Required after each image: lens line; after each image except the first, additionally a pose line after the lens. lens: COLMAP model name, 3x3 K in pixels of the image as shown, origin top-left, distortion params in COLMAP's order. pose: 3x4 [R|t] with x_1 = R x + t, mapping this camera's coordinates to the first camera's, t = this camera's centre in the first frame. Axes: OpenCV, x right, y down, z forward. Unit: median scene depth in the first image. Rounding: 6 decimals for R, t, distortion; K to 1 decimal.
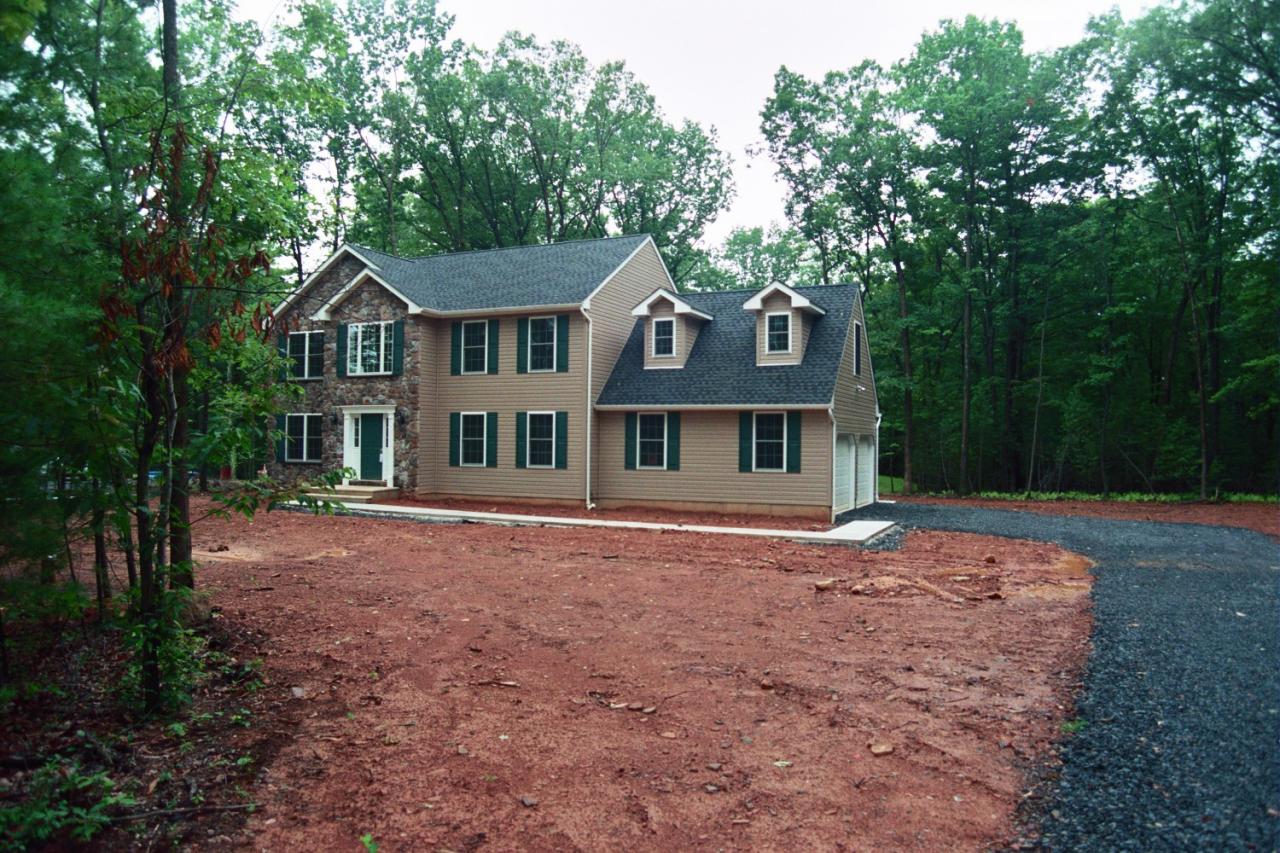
lens RADIAL K [[953.7, 0, 640.0], [0, 953.7, 426.5], [0, 0, 1]] dist [-0.001799, 0.000030]
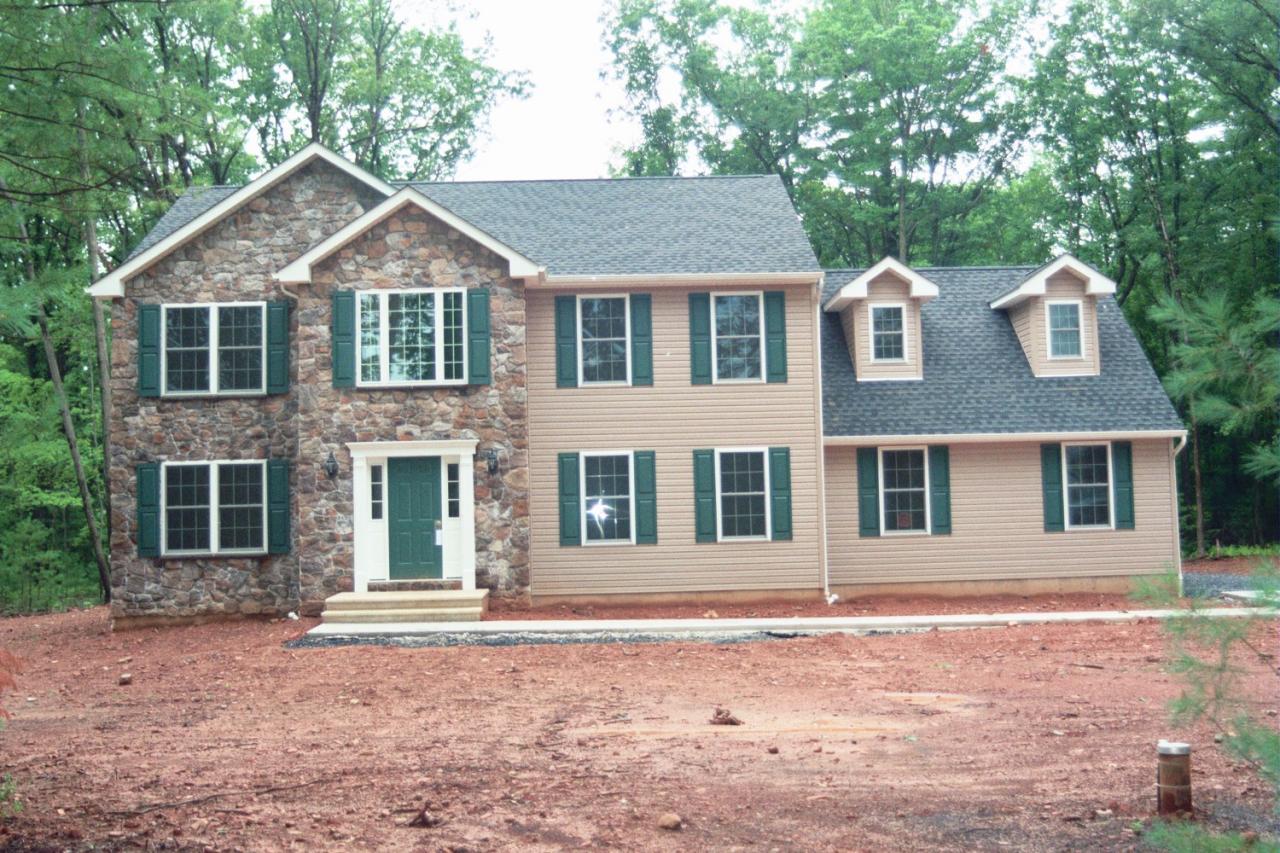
lens RADIAL K [[1380.9, 0, 640.0], [0, 1380.9, 426.5], [0, 0, 1]] dist [-0.000252, -0.003028]
pose [[0.865636, -0.002916, 0.500666, -0.577527], [0.024243, 0.999054, -0.036096, 0.000874], [-0.500087, 0.043384, 0.864888, 0.261581]]
